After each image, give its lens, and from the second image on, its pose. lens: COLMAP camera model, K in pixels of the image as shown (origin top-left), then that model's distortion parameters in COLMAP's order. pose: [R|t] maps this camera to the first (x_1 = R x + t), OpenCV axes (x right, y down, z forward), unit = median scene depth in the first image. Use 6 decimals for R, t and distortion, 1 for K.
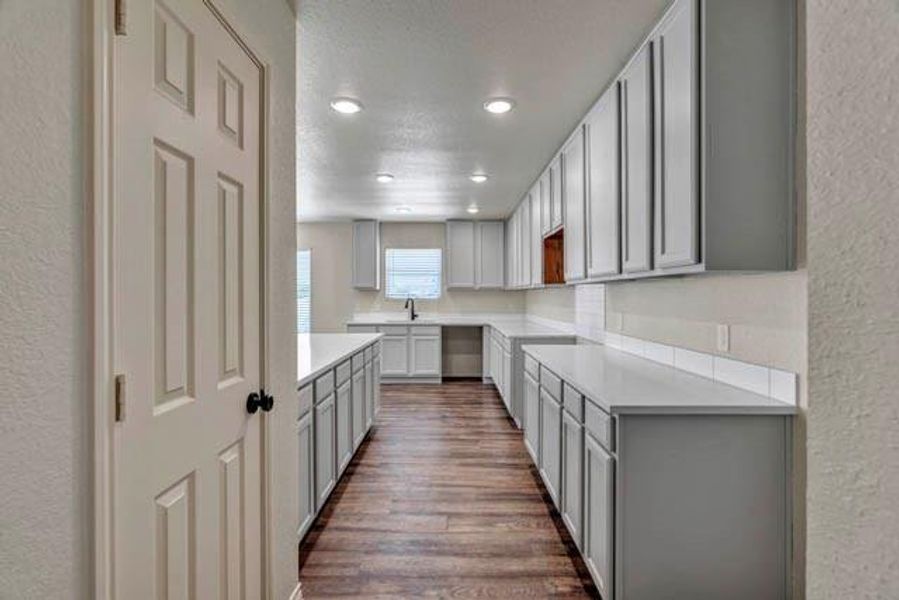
lens RADIAL K [[418.7, 0, 449.0], [0, 418.7, 295.4], [0, 0, 1]] dist [-0.012787, 0.006038]
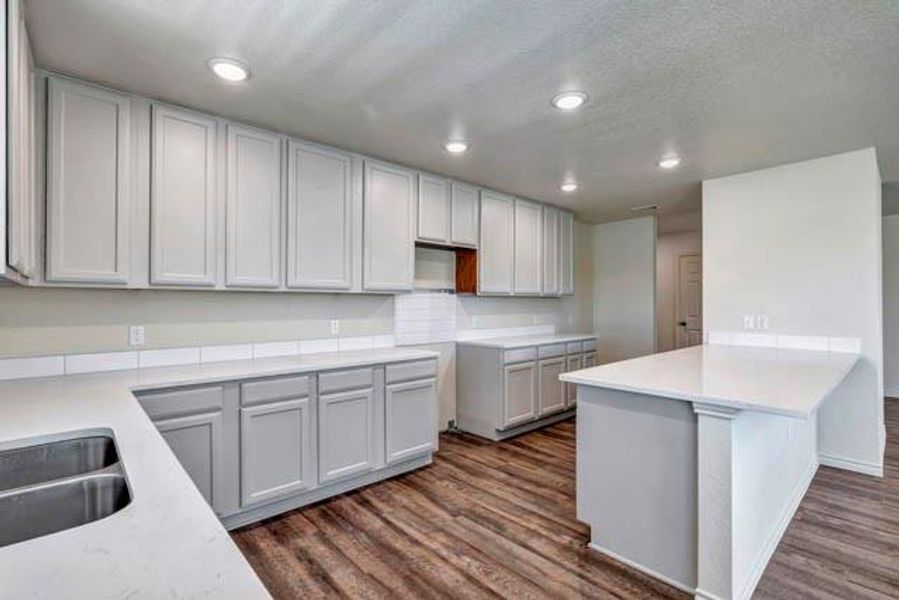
lens RADIAL K [[418.7, 0, 466.8], [0, 418.7, 300.9], [0, 0, 1]] dist [-0.012787, 0.006038]
pose [[-0.698385, 0.022111, 0.715381, -0.627038], [0.020828, 0.999727, -0.010567, 0.010176], [-0.715419, 0.007520, -0.698655, 2.001970]]
